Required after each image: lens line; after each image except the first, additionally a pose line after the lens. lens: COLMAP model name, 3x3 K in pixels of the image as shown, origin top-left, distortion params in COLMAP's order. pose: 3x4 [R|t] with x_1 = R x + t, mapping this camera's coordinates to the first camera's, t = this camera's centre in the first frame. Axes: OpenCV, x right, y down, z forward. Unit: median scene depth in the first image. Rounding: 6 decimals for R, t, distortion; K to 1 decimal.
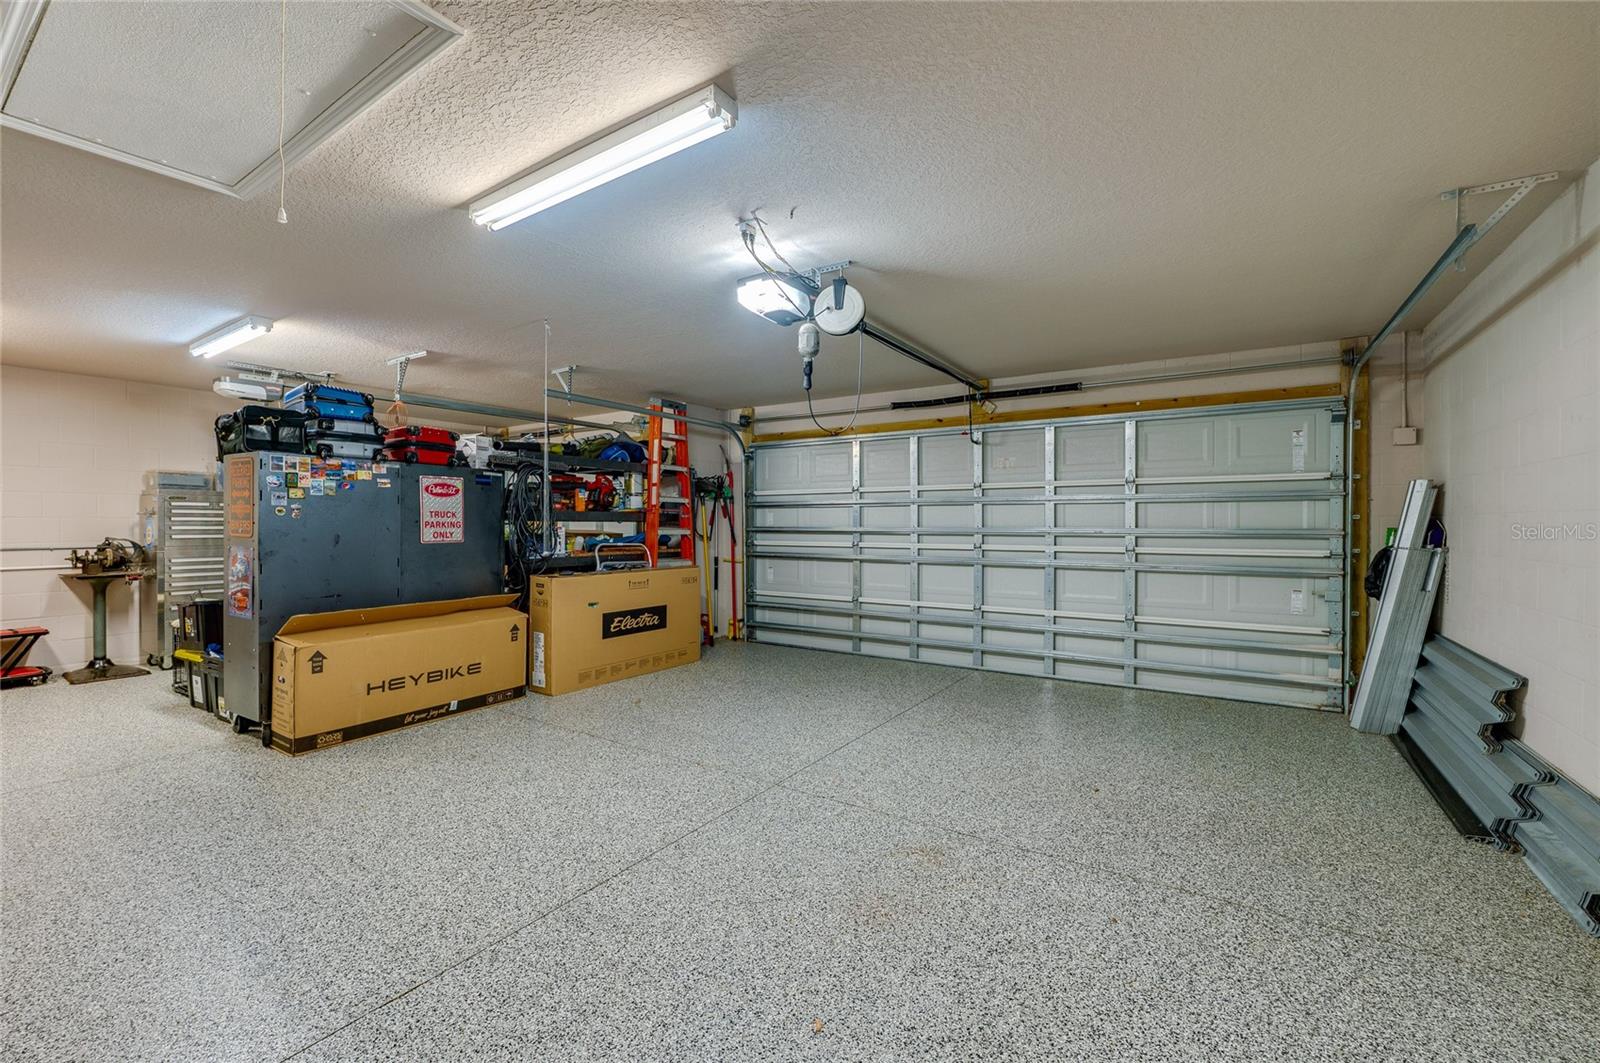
lens RADIAL K [[646.5, 0, 798.8], [0, 646.5, 530.4], [0, 0, 1]] dist [-0.017031, 0.000012]
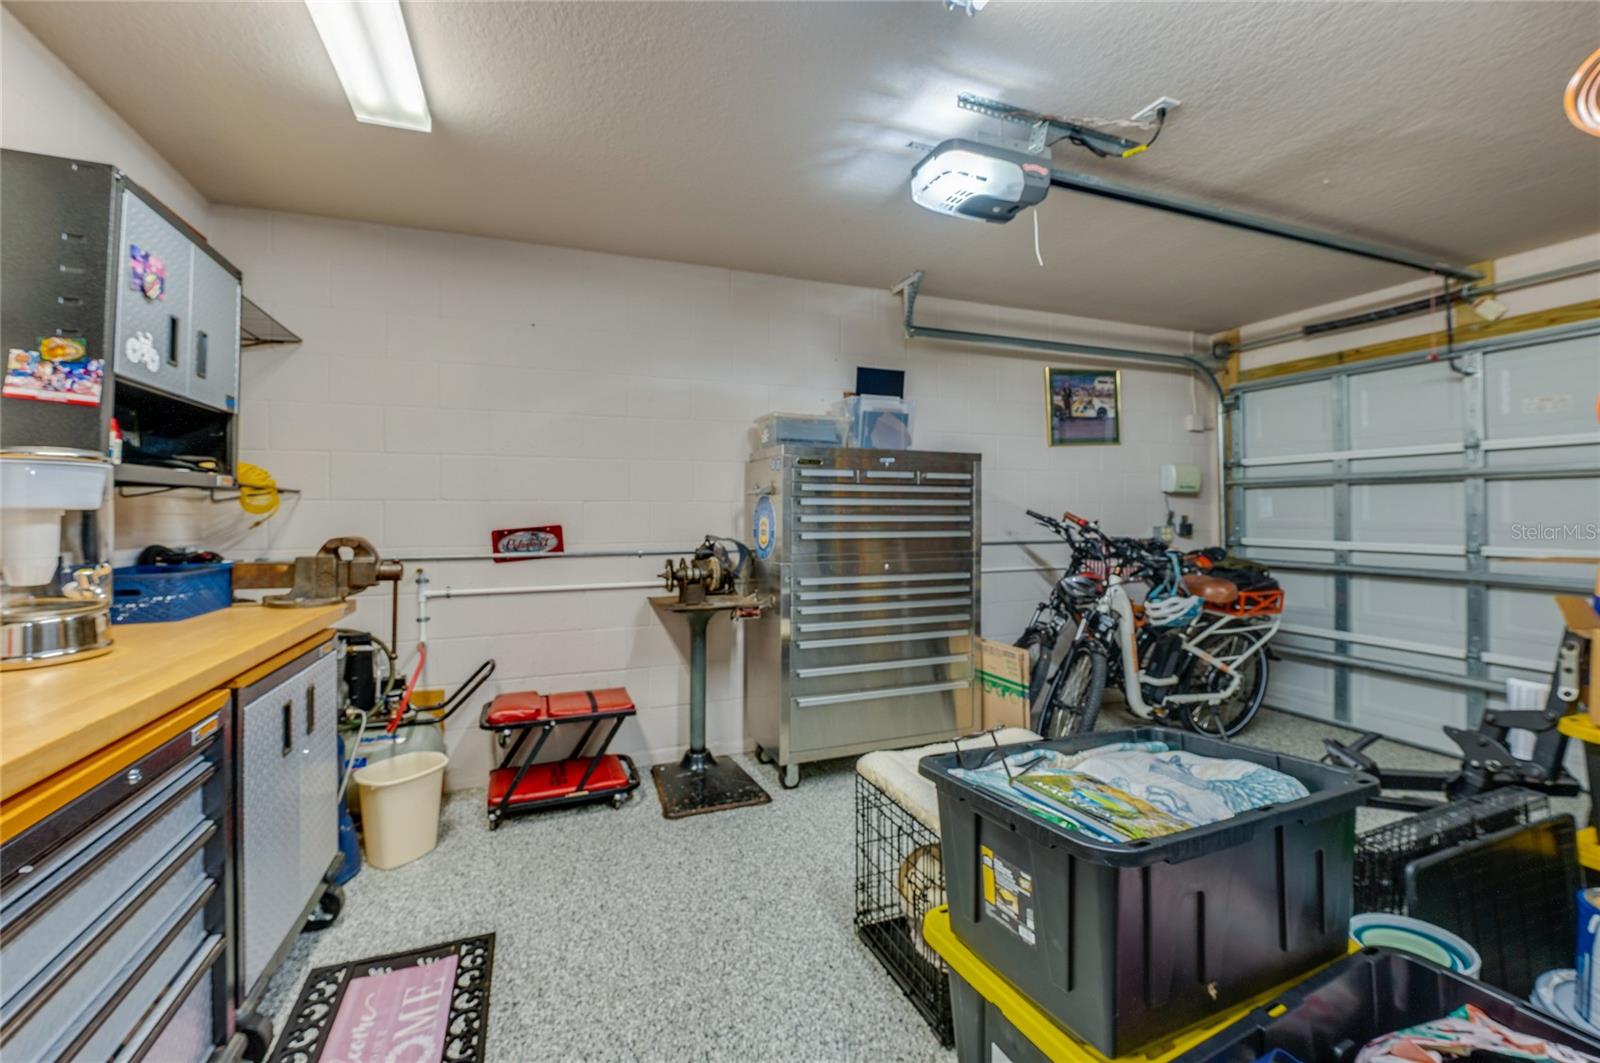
lens RADIAL K [[646.5, 0, 797.8], [0, 646.5, 516.3], [0, 0, 1]] dist [-0.017031, 0.000012]
pose [[0.817298, 0.005060, -0.576193, -0.702185], [-0.008031, 0.999964, -0.002610, -0.005388], [0.576160, 0.006760, 0.817309, 0.580227]]
